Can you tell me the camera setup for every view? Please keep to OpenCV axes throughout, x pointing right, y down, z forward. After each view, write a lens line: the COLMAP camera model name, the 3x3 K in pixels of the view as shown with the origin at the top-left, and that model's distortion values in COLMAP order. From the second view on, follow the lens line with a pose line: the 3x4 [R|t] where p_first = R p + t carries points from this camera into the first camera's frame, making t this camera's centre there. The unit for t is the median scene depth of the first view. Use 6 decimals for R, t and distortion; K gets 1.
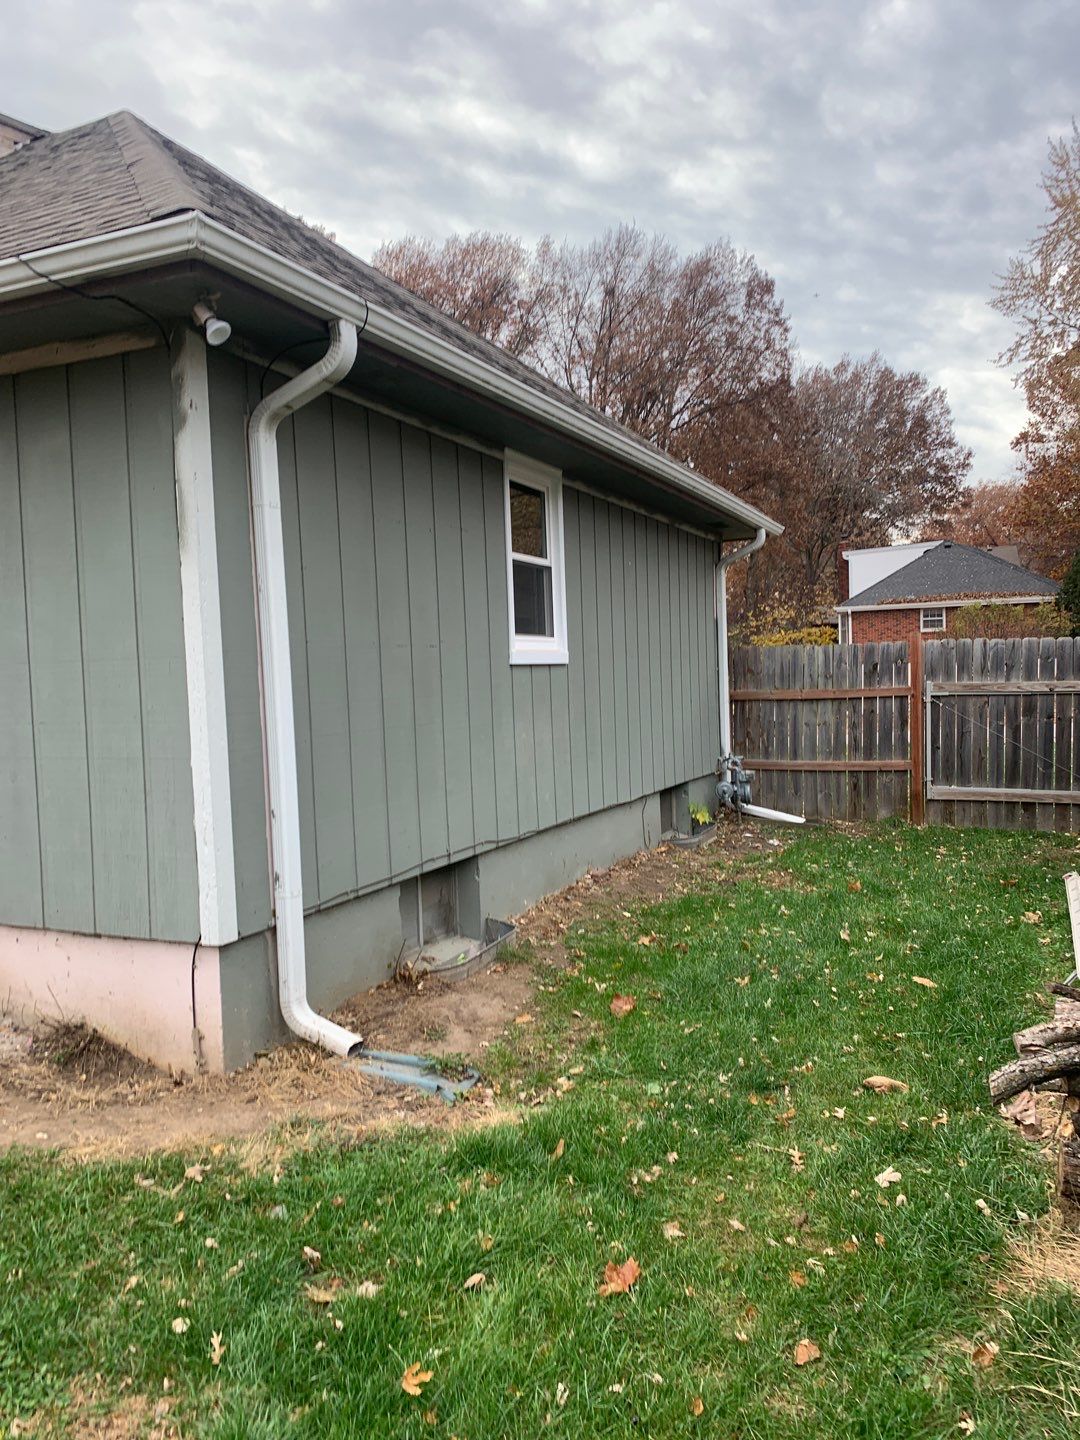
lens RADIAL K [[1100.8, 0, 540.0], [0, 1100.8, 720.0], [0, 0, 1]] dist [0.073937, -0.115813]
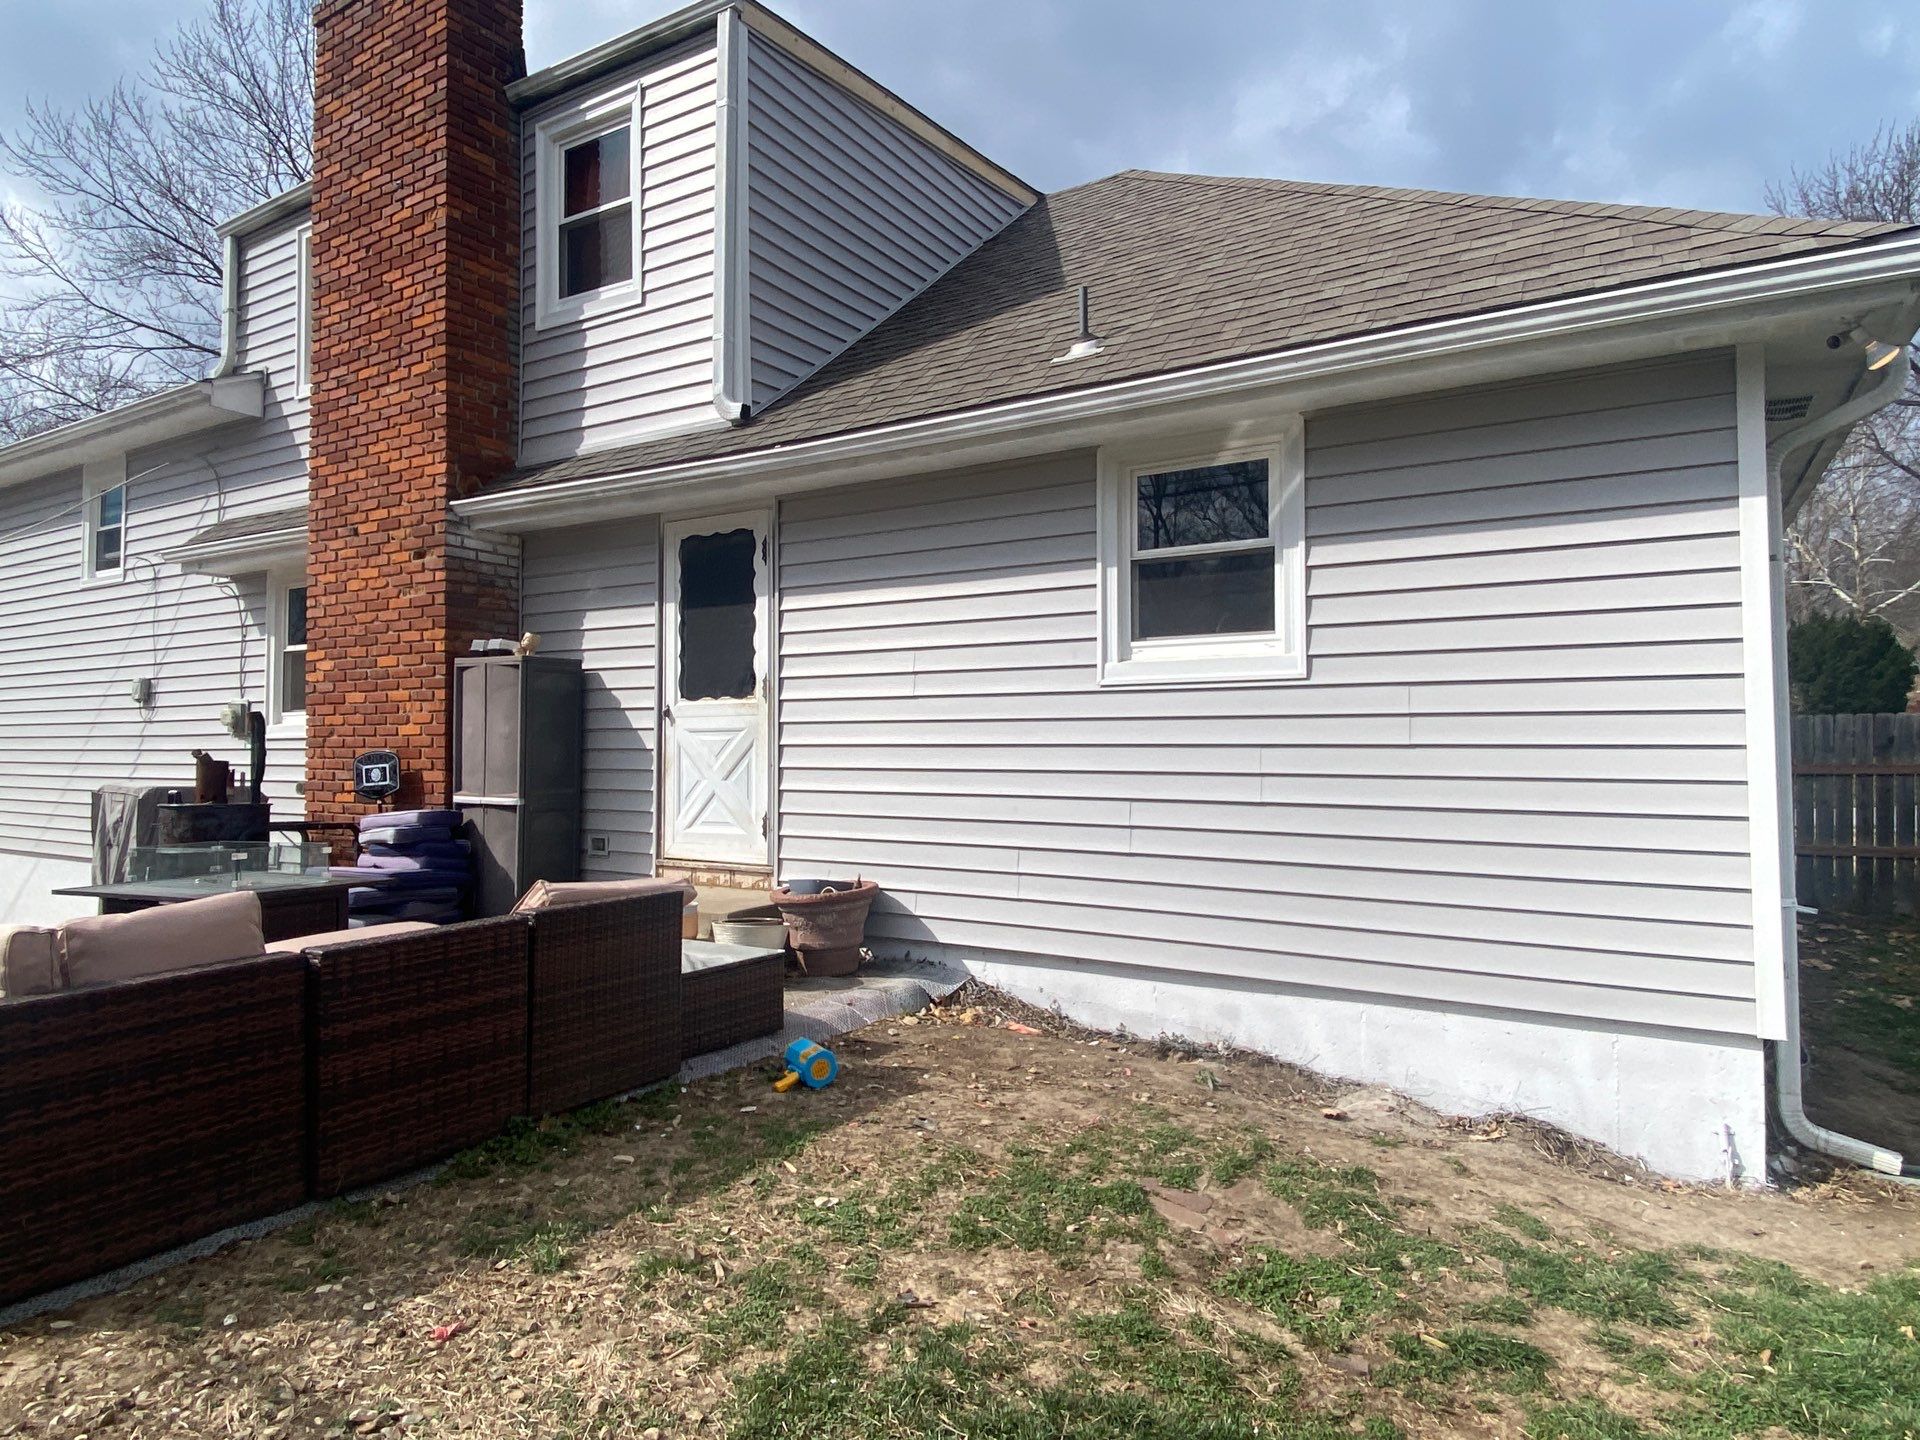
lens RADIAL K [[1119.8, 0, 960.0], [0, 1119.8, 720.0], [0, 0, 1]] dist [0.007856, 0.001548]
pose [[0.992678, 0.020181, -0.119096, -0.584975], [-0.027596, 0.997759, -0.060947, 0.018391], [0.117599, 0.063788, 0.991010, 0.004865]]
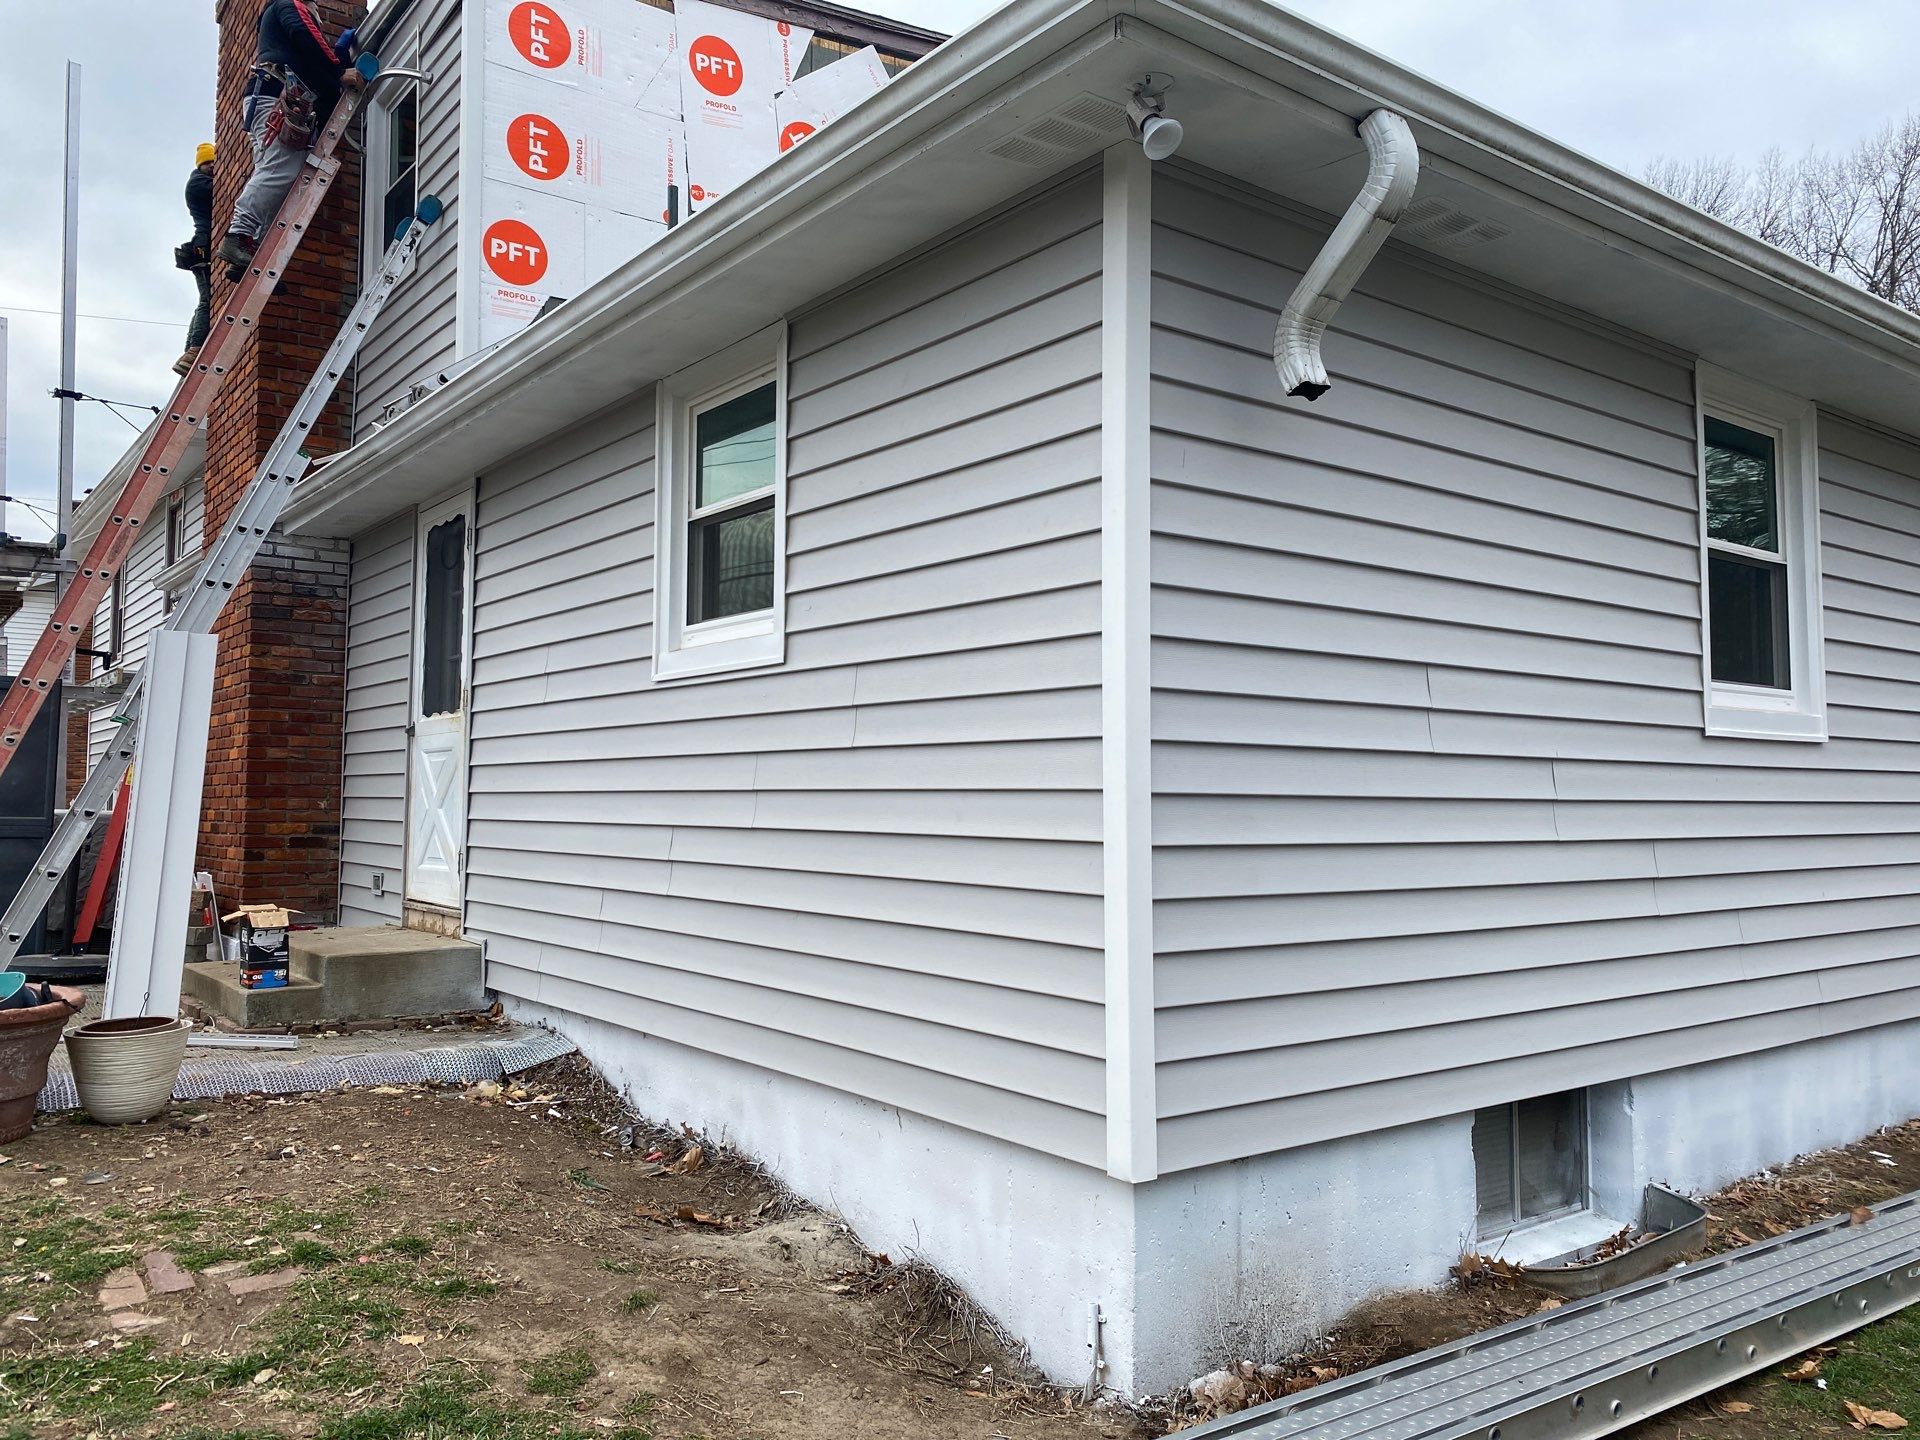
lens RADIAL K [[1465.8, 0, 984.0], [0, 1465.8, 714.0], [0, 0, 1]] dist [0.030676, -0.039850]
pose [[0.882336, 0.001310, -0.470619, 0.003330], [-0.047579, 0.995121, -0.086433, 0.023386], [0.468209, 0.098654, 0.878093, 0.174298]]
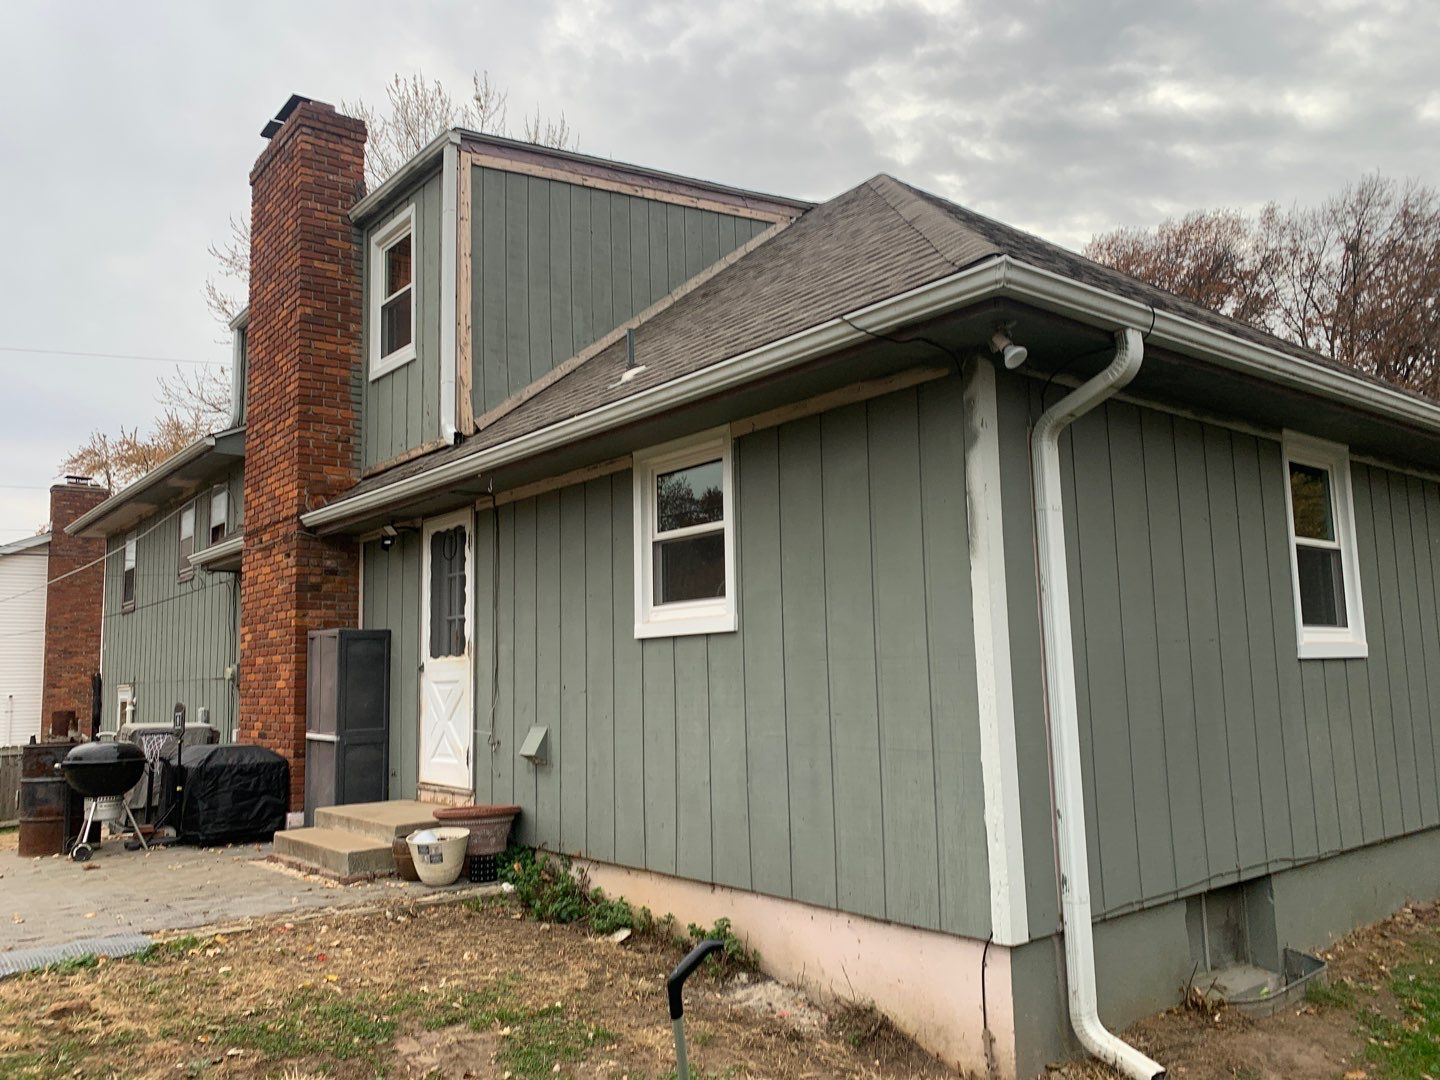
lens RADIAL K [[1103.3, 0, 721.2], [0, 1103.3, 549.4], [0, 0, 1]] dist [0.020591, -0.008035]
pose [[0.894489, -0.048983, -0.444398, -0.046122], [-0.016547, 0.989672, -0.142391, -0.002641], [0.446783, 0.134721, 0.884441, -0.035194]]
